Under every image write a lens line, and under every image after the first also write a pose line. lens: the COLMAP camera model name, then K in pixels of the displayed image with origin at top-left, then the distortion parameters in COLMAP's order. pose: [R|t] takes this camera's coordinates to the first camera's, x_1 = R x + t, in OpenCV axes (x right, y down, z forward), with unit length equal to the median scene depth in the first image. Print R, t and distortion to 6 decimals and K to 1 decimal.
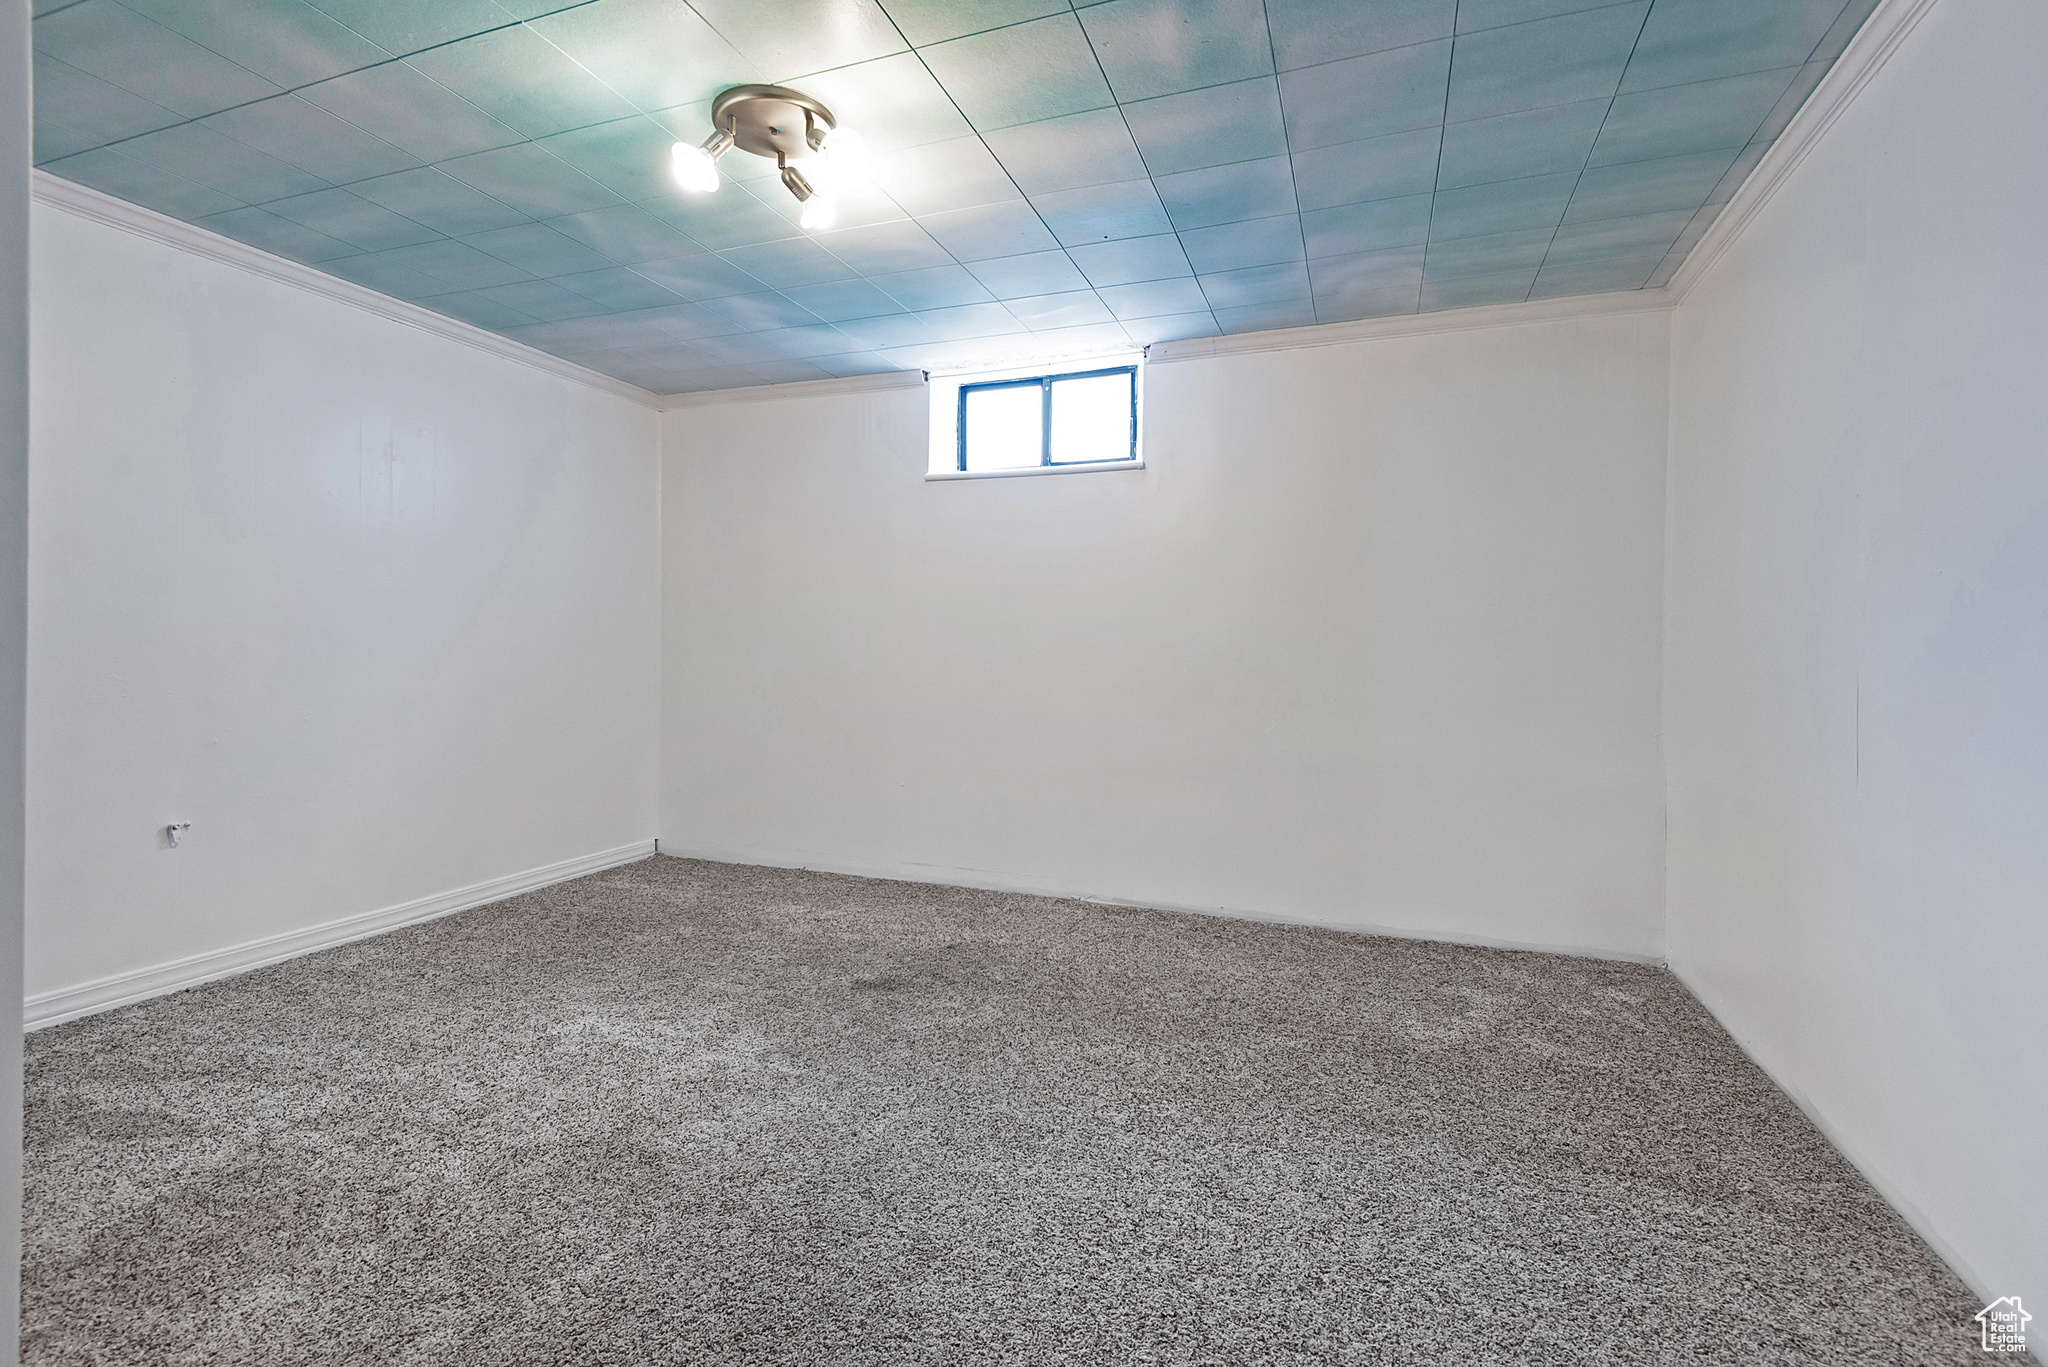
lens RADIAL K [[957.3, 0, 1024.0], [0, 957.3, 683.5], [0, 0, 1]] dist [0.023420, -0.015607]
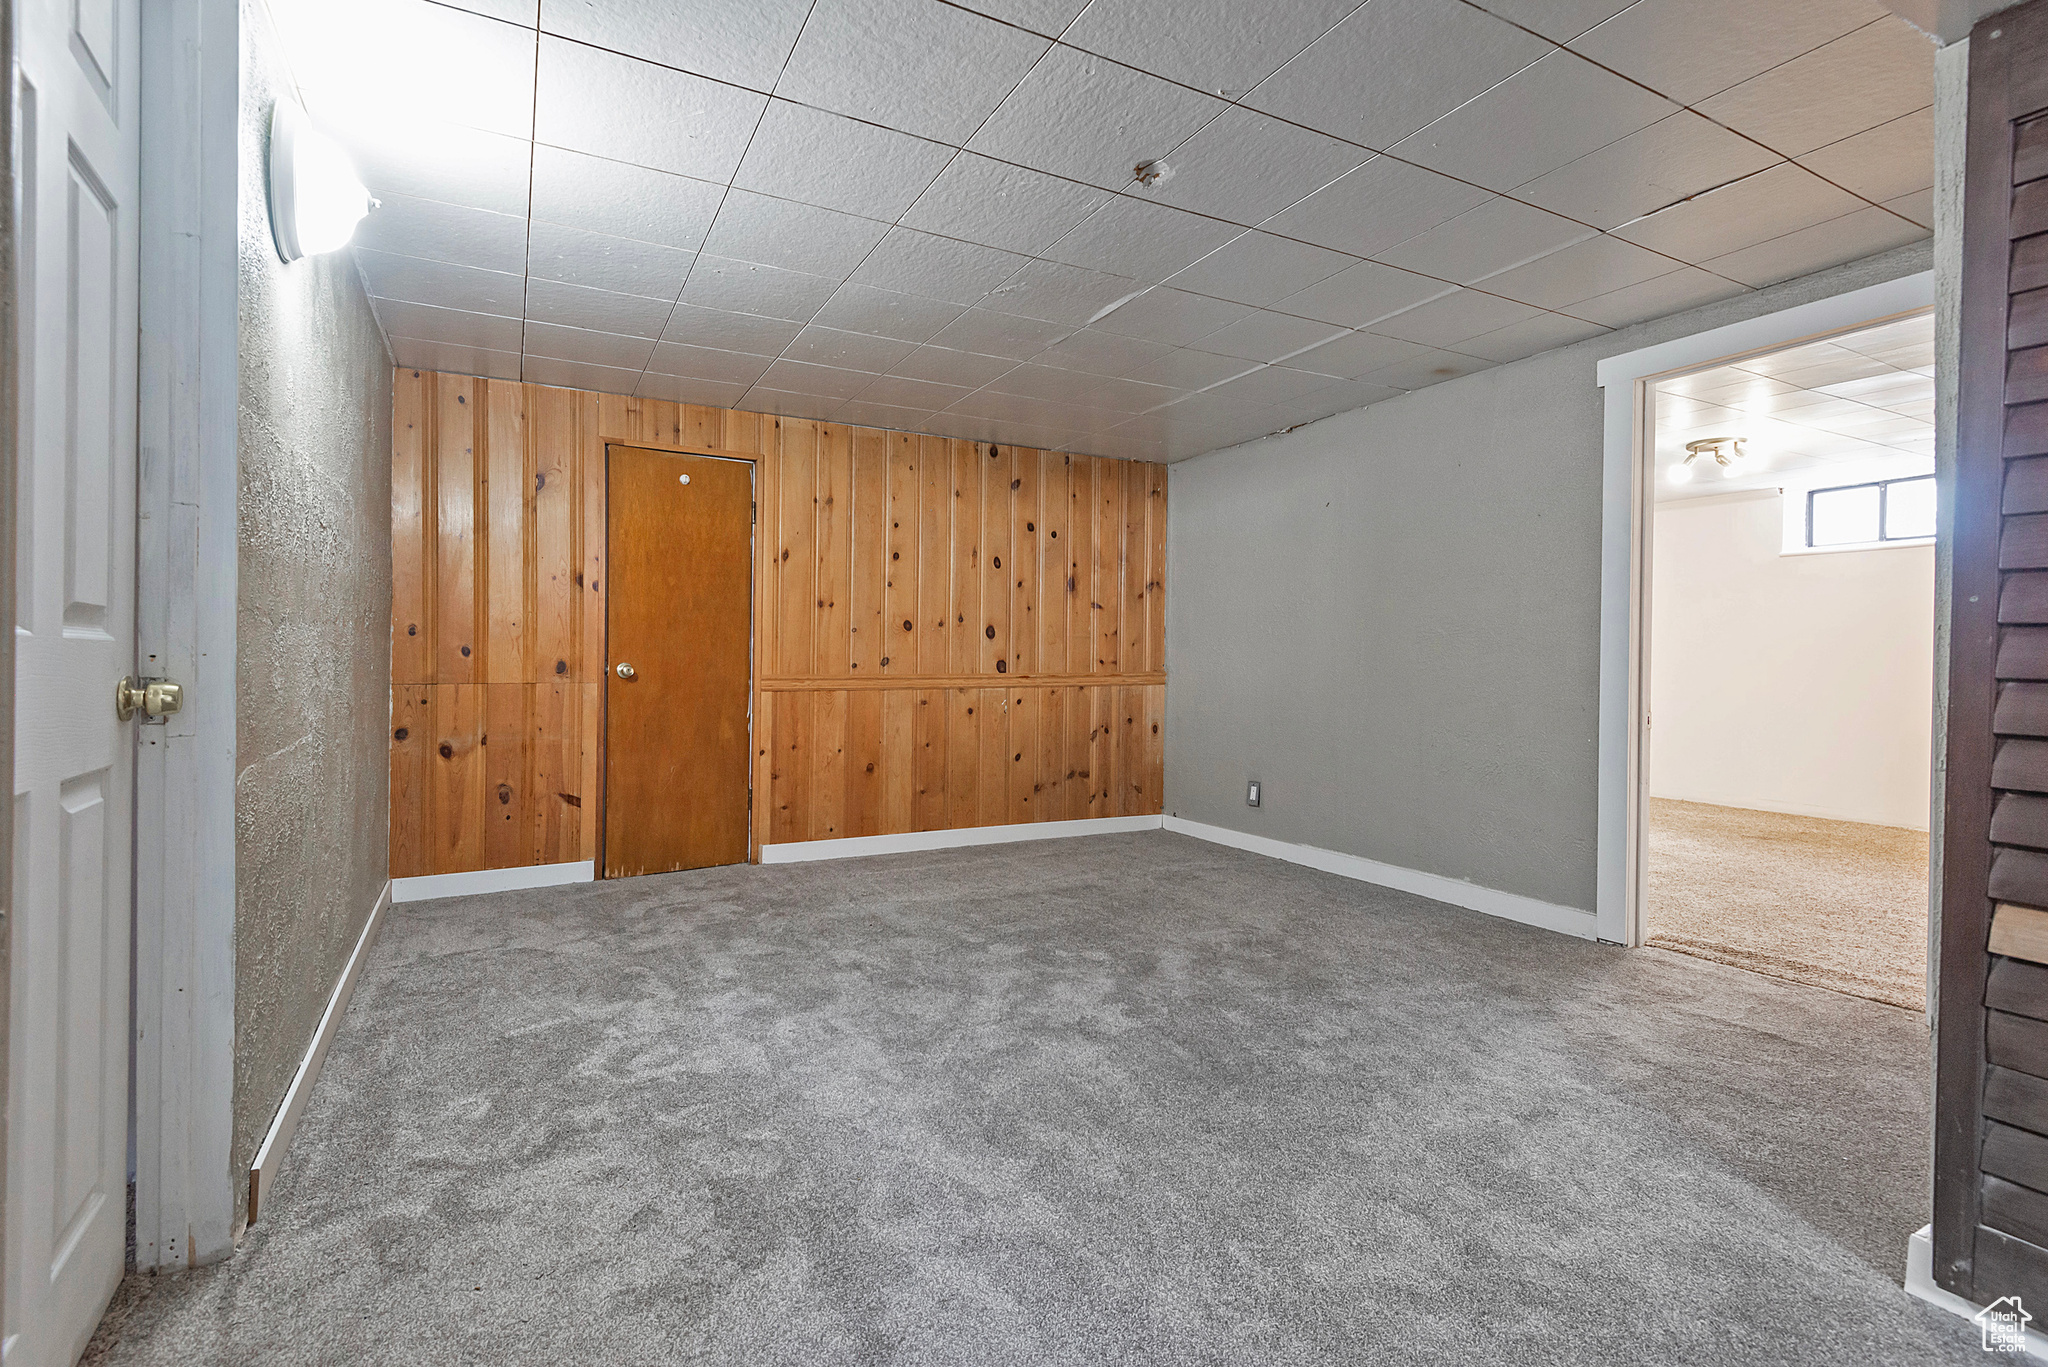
lens RADIAL K [[957.3, 0, 1024.0], [0, 957.3, 683.5], [0, 0, 1]] dist [0.023420, -0.015607]
pose [[0.745496, 0.005759, -0.666485, 0.030410], [-0.006655, 0.999977, 0.001197, 0.005309], [0.666476, 0.003543, 0.745518, -1.017101]]
